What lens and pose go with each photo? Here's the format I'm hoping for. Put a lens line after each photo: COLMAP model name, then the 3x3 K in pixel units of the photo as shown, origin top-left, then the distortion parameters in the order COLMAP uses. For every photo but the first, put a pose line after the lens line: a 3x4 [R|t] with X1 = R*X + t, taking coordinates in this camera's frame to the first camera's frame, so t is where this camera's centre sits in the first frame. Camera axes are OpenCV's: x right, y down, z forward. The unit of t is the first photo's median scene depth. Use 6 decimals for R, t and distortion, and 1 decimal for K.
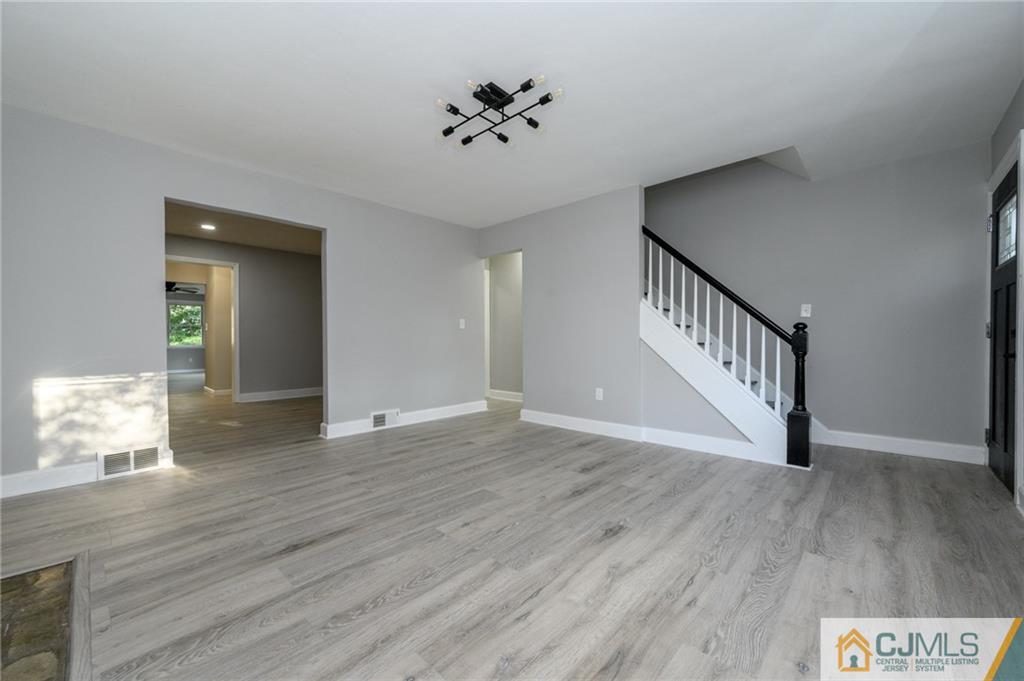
lens RADIAL K [[402.5, 0, 508.7], [0, 402.5, 341.0], [0, 0, 1]] dist [-0.000948, -0.000297]
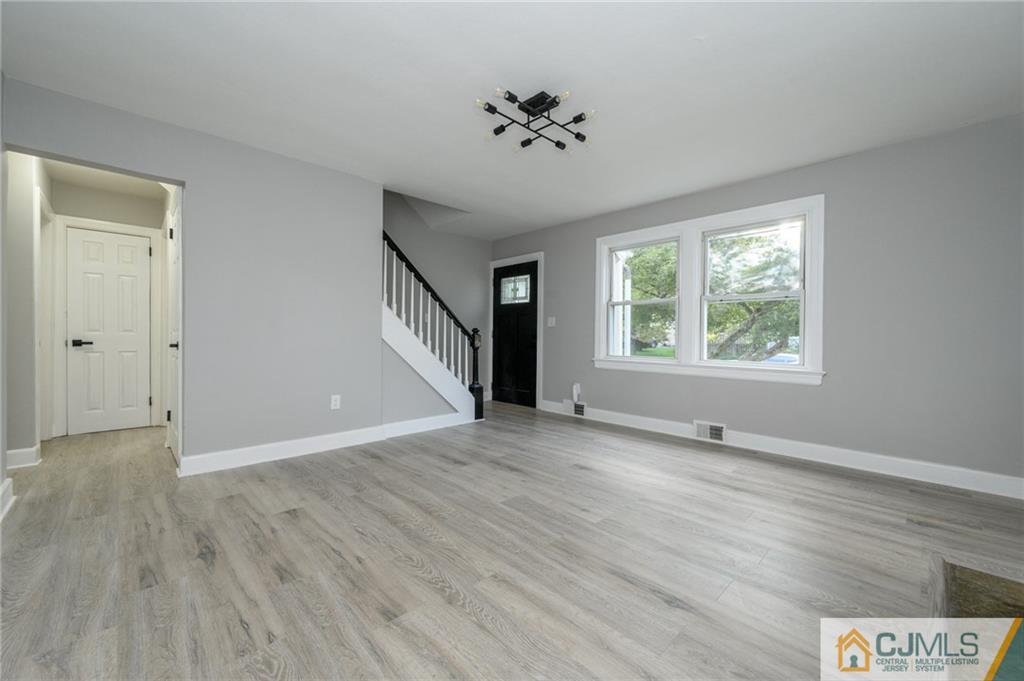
lens RADIAL K [[403.7, 0, 509.5], [0, 403.7, 339.6], [0, 0, 1]] dist [0.001252, 0.000160]
pose [[0.049891, -0.004754, 0.998743, -0.902161], [-0.003297, 0.999982, 0.004924, -0.009770], [-0.998749, -0.003538, 0.049875, 0.857117]]
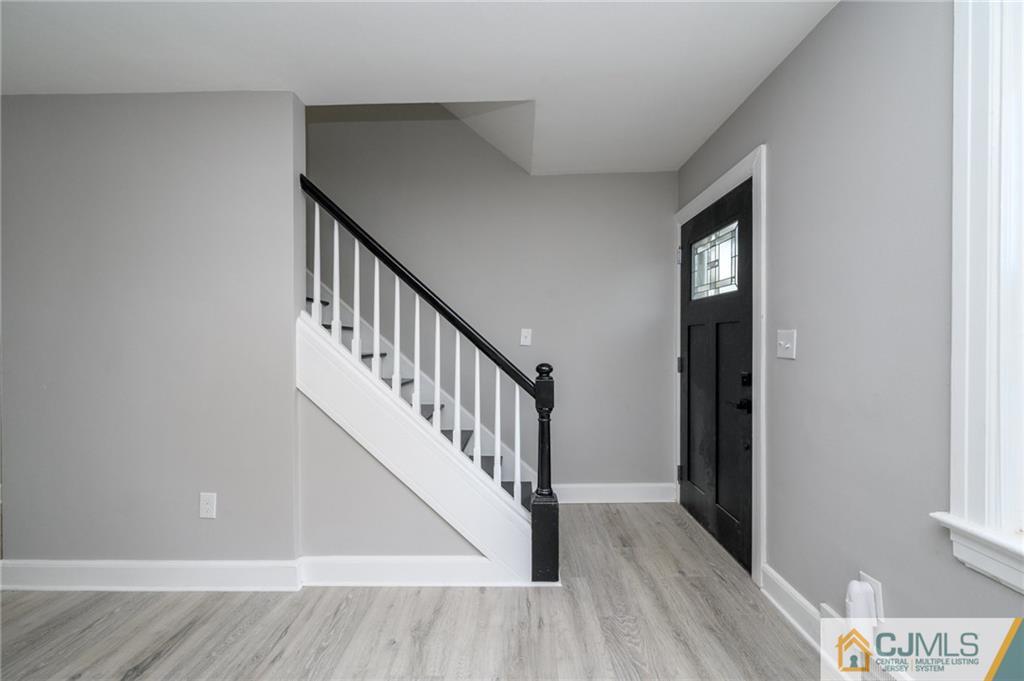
lens RADIAL K [[403.7, 0, 509.5], [0, 403.7, 339.6], [0, 0, 1]] dist [0.001252, 0.000160]
pose [[0.740653, -0.003617, 0.671878, 0.244663], [0.005569, 0.999984, -0.000756, -0.092958], [-0.671864, 0.004302, 0.740662, 0.581783]]
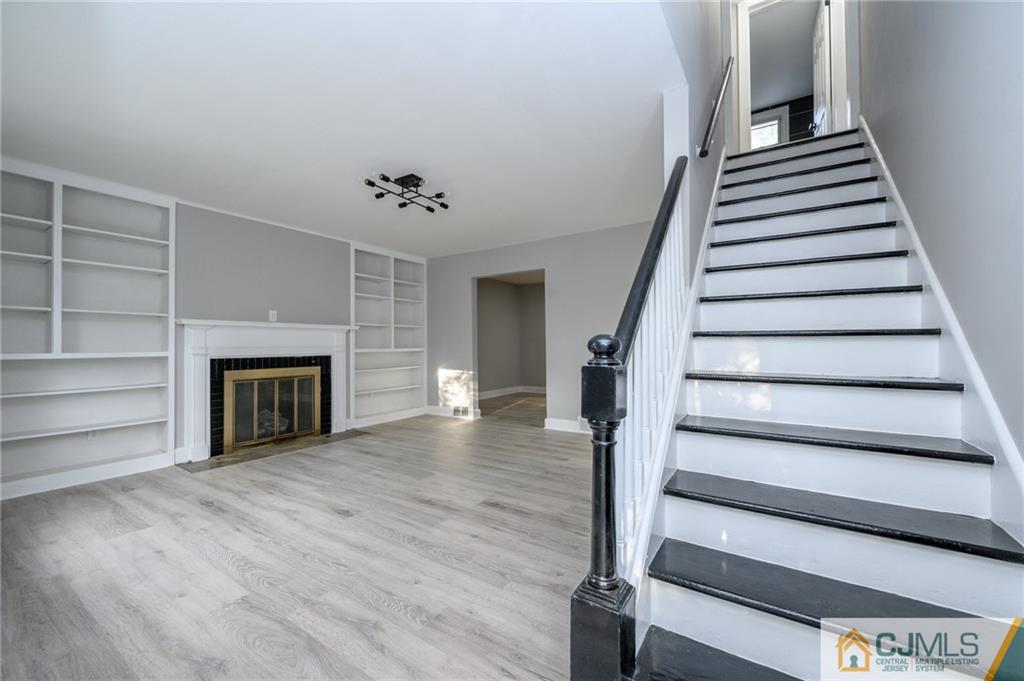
lens RADIAL K [[403.7, 0, 509.5], [0, 403.7, 339.6], [0, 0, 1]] dist [0.001252, 0.000160]
pose [[0.165592, -0.013307, -0.986105, 1.150227], [0.001829, 0.999911, -0.013187, -0.039806], [0.986193, 0.000380, 0.165602, 0.930507]]
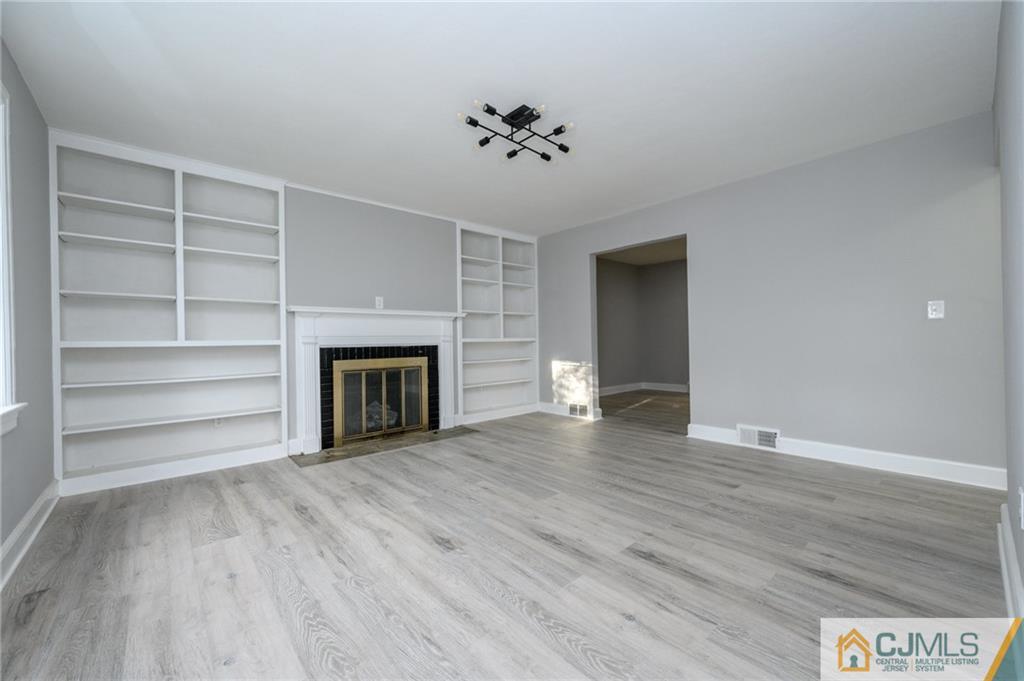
lens RADIAL K [[402.5, 0, 508.7], [0, 402.5, 341.0], [0, 0, 1]] dist [-0.000948, -0.000297]
pose [[-0.097928, 0.003100, -0.995189, 0.868281], [0.009475, 0.999953, 0.002182, -0.013214], [0.995148, -0.009216, -0.097952, 0.896947]]
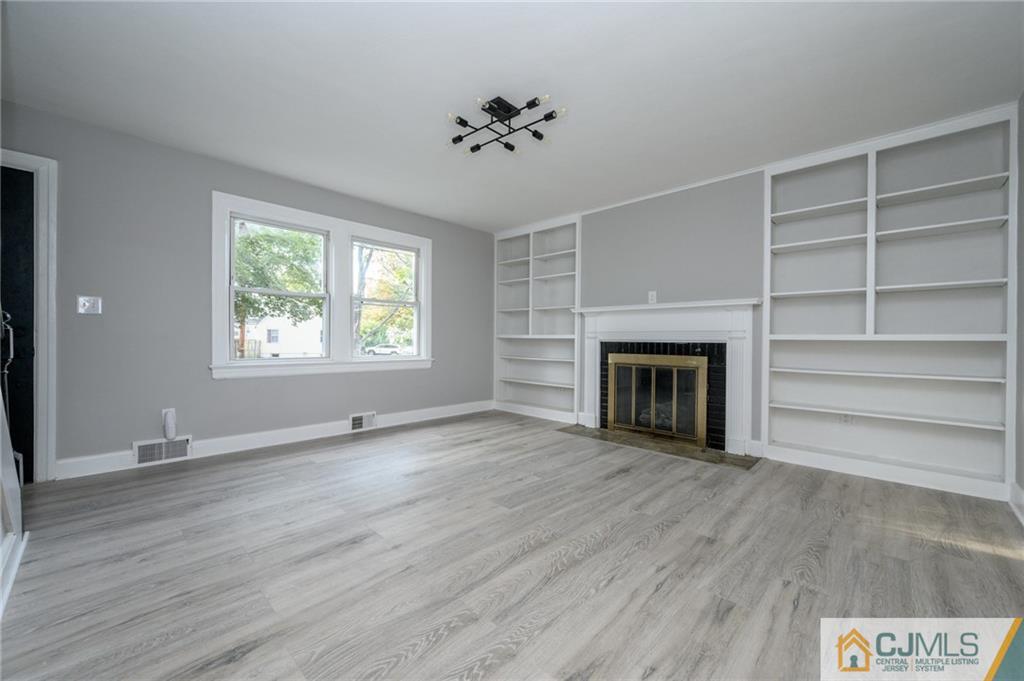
lens RADIAL K [[402.5, 0, 508.7], [0, 402.5, 341.0], [0, 0, 1]] dist [-0.000948, -0.000297]
pose [[-0.999886, -0.005963, 0.013905, -0.062705], [-0.005828, 0.999935, 0.009756, -0.009933], [-0.013962, 0.009673, -0.999856, 1.727579]]
